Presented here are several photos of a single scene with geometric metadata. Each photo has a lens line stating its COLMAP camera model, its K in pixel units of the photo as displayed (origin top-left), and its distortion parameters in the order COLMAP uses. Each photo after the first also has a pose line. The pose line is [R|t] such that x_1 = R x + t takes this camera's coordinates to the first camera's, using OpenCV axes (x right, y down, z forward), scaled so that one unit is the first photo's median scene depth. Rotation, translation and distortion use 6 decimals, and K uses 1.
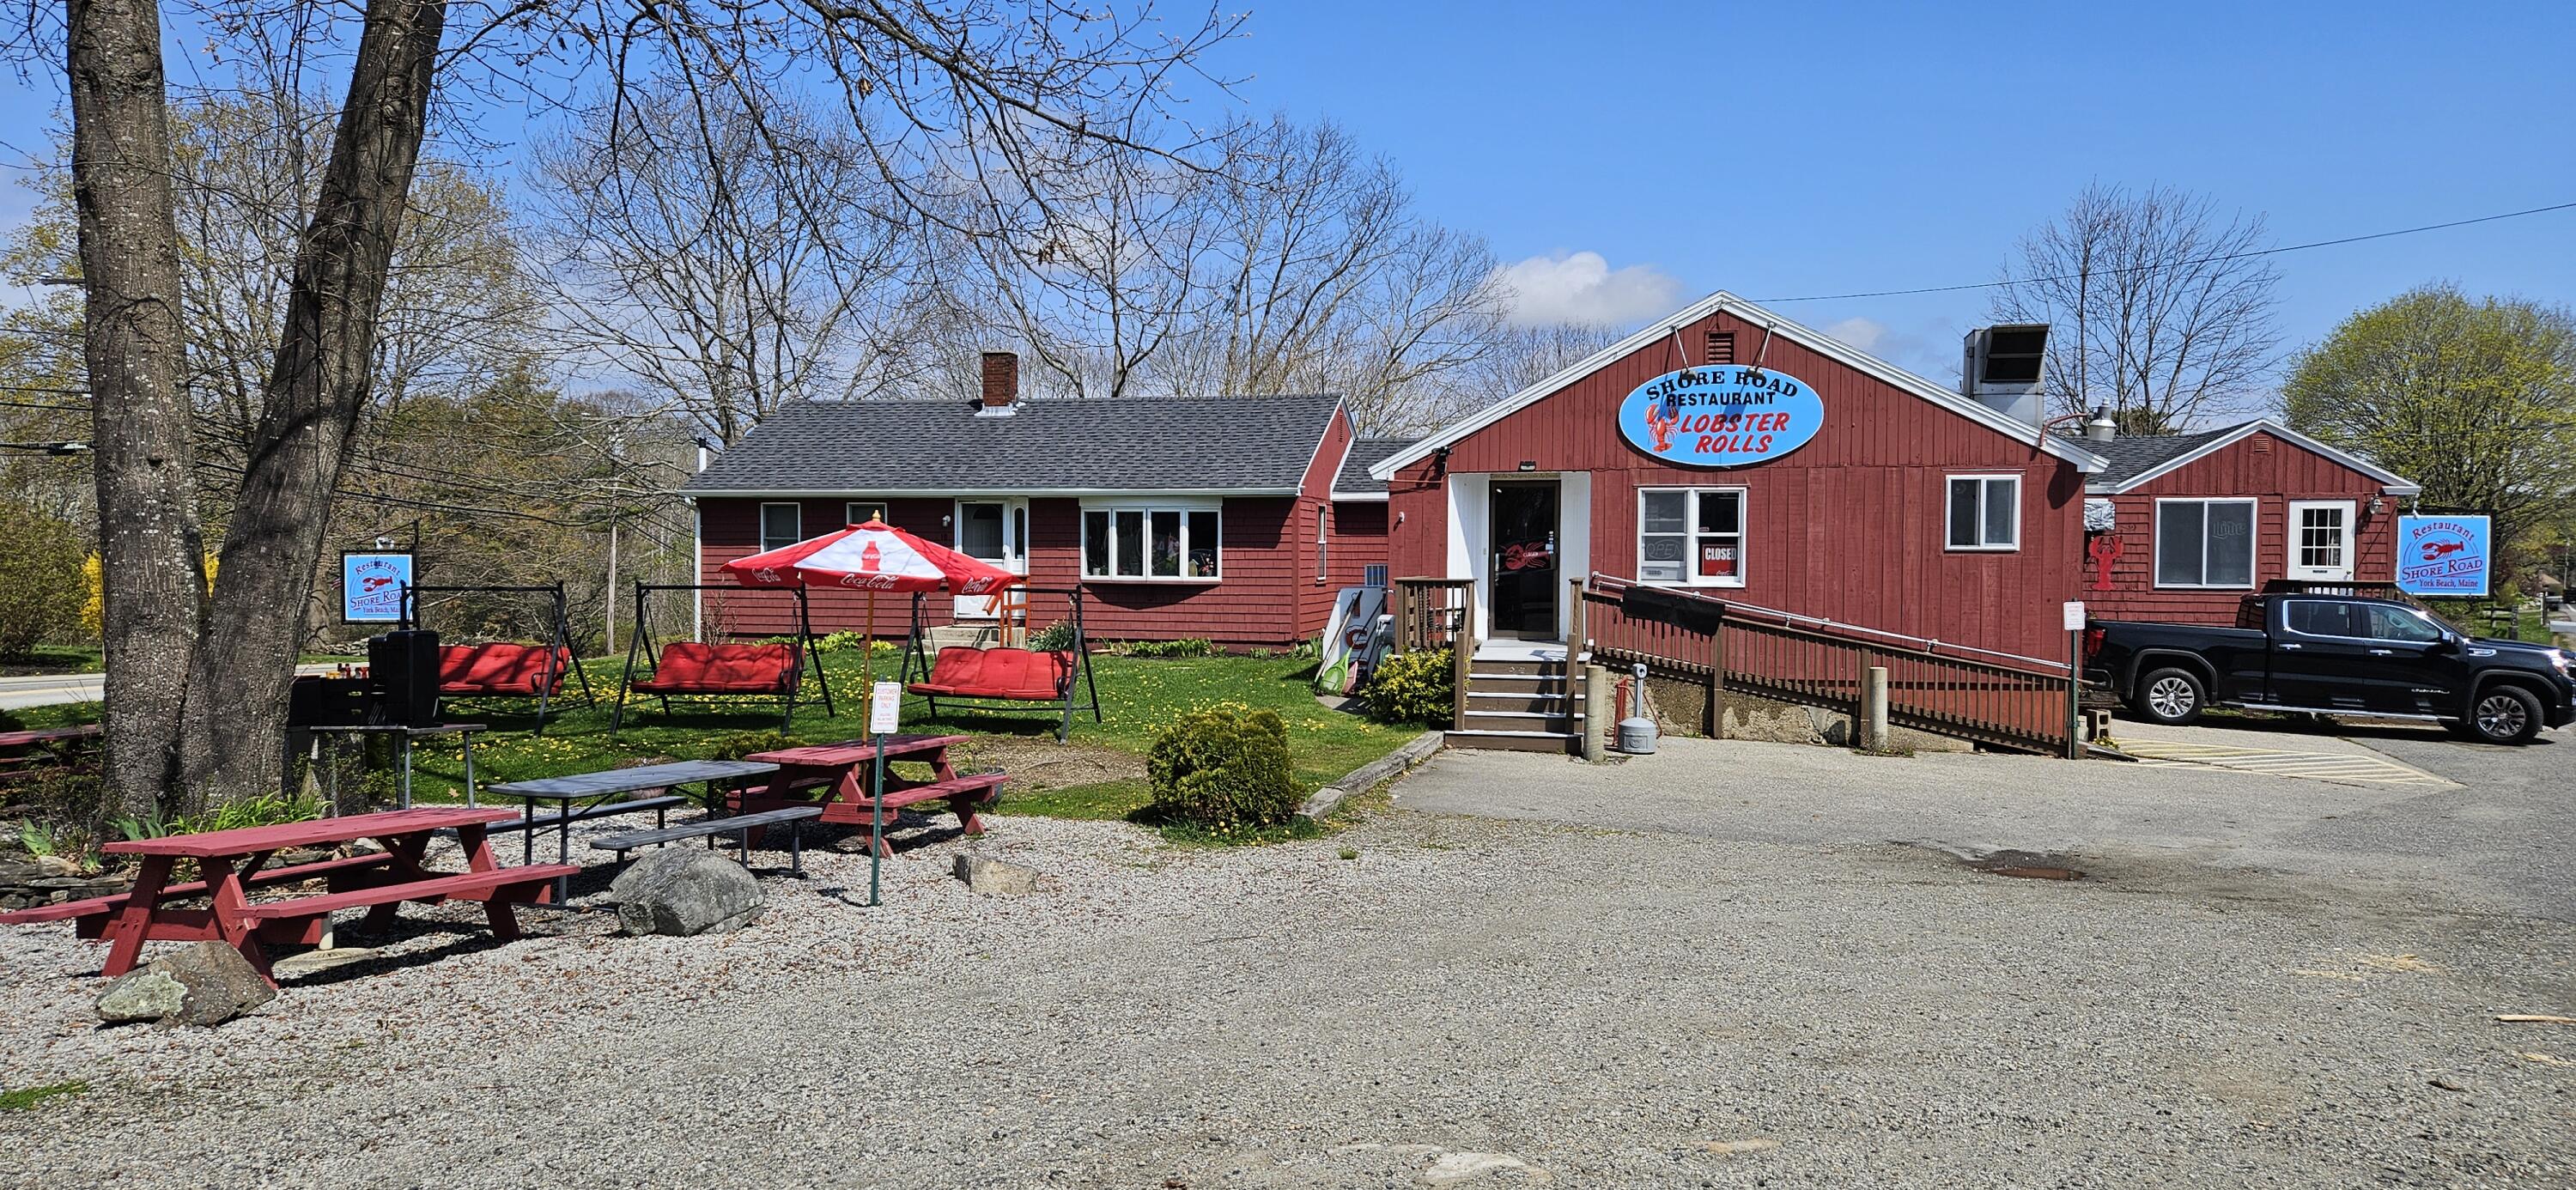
lens RADIAL K [[1613.7, 0, 1288.0], [0, 1613.7, 595.0], [0, 0, 1]] dist [0.077830, -0.057476]
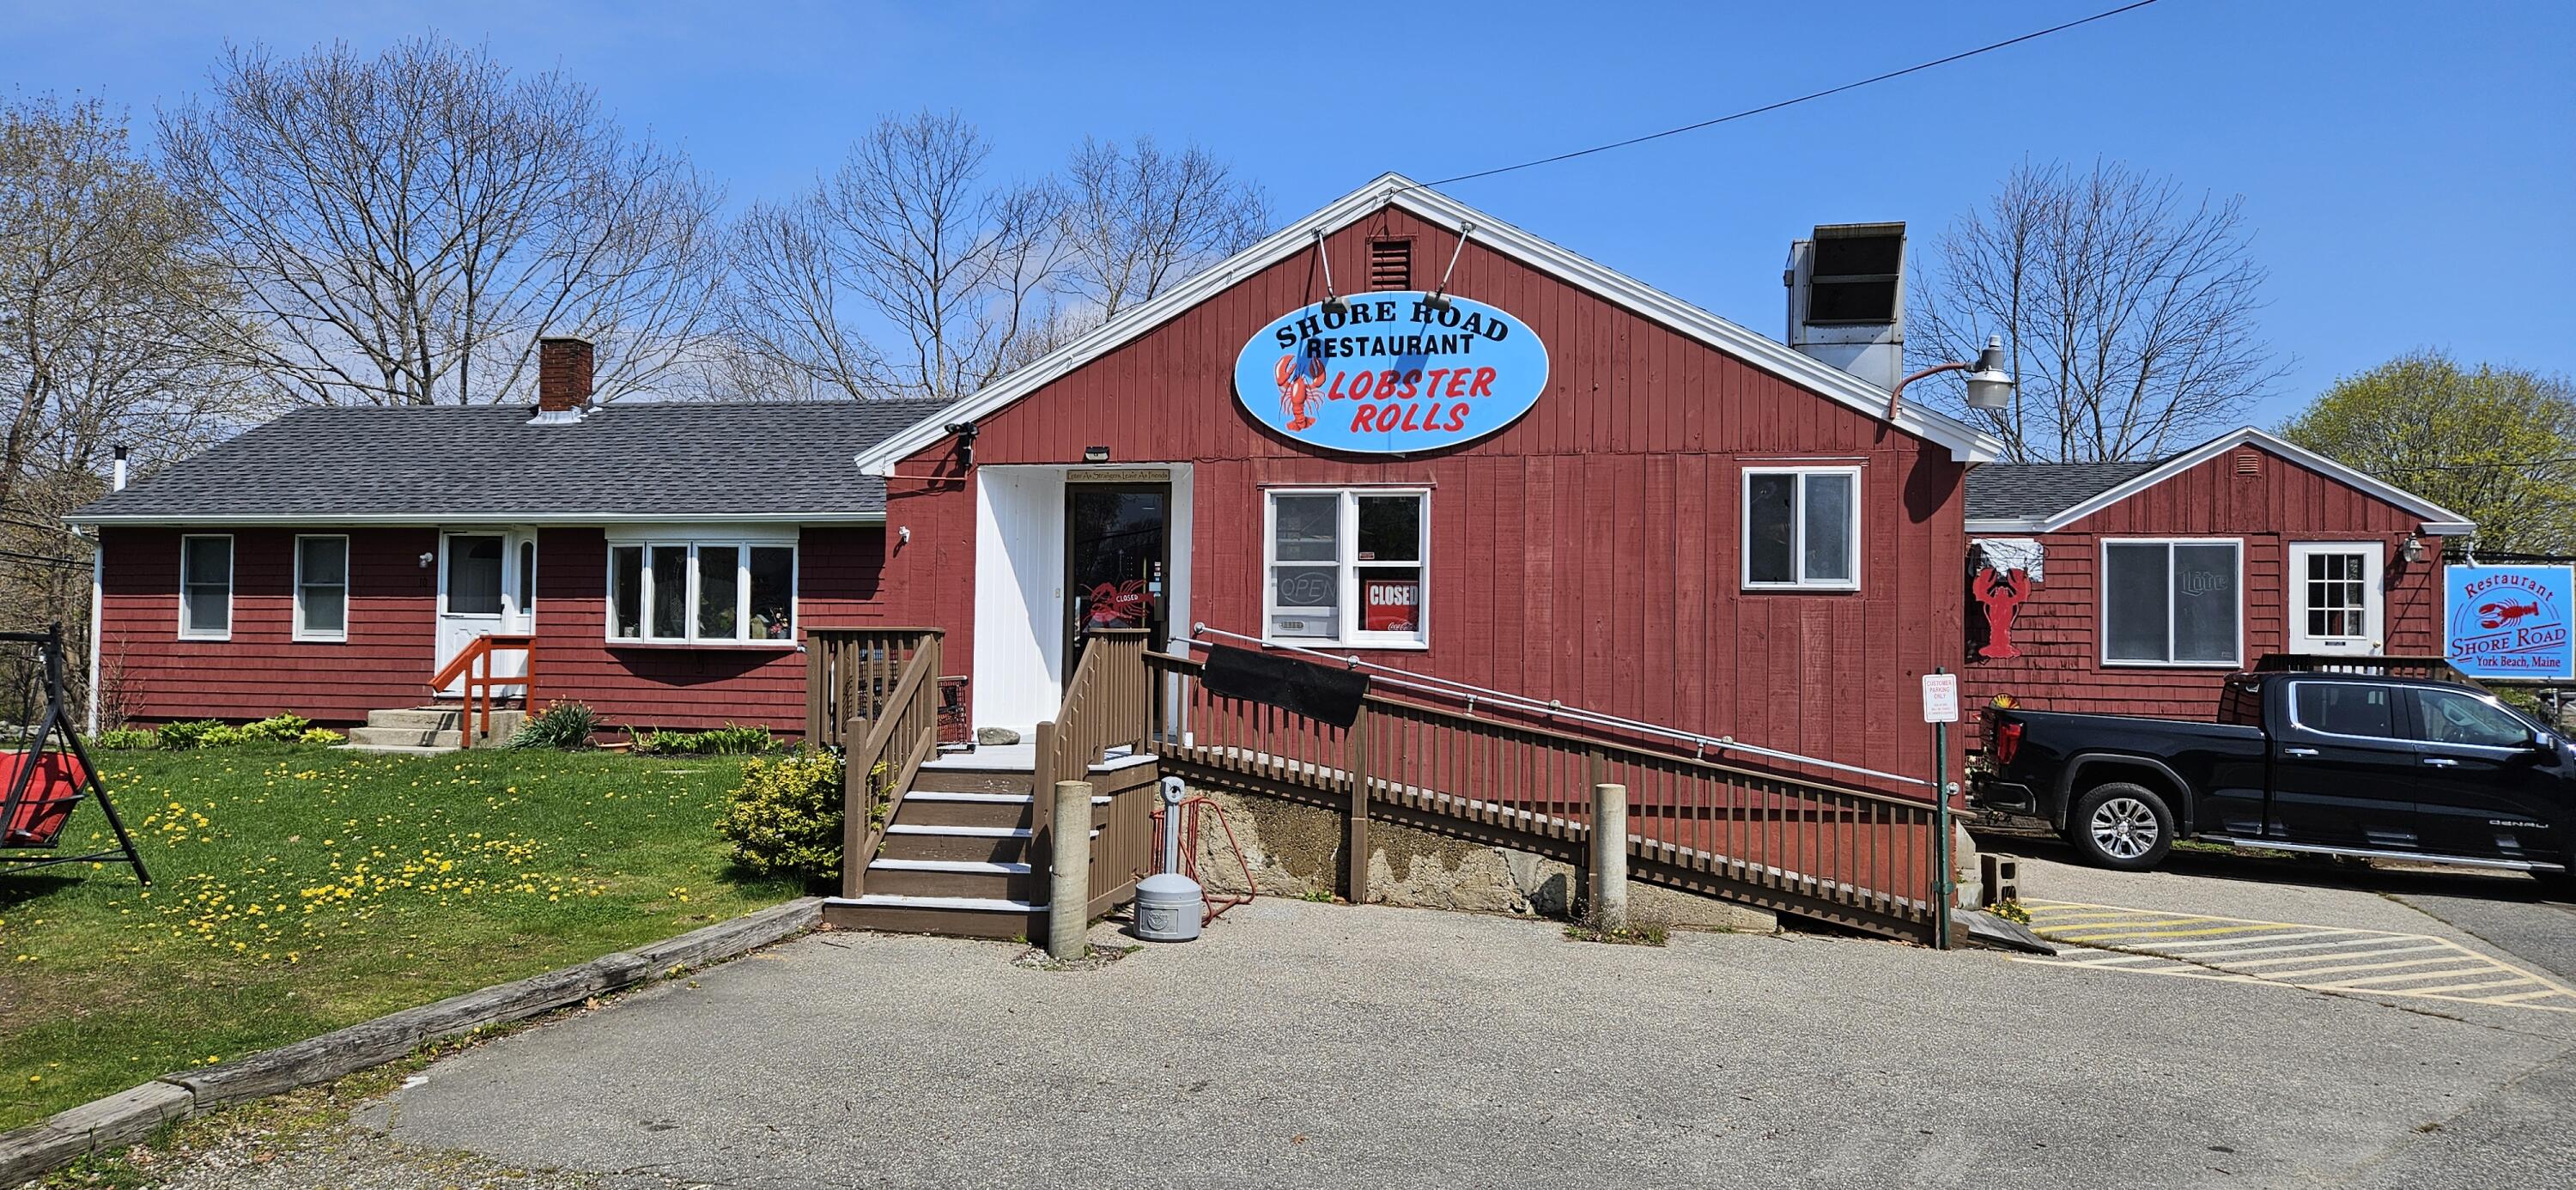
lens RADIAL K [[1613.7, 0, 1288.0], [0, 1613.7, 595.0], [0, 0, 1]] dist [0.077830, -0.057476]
pose [[0.999924, 0.007900, 0.009518, 0.196633], [-0.007368, 0.998476, -0.054694, 0.007677], [-0.009935, 0.054620, 0.998458, 0.342731]]
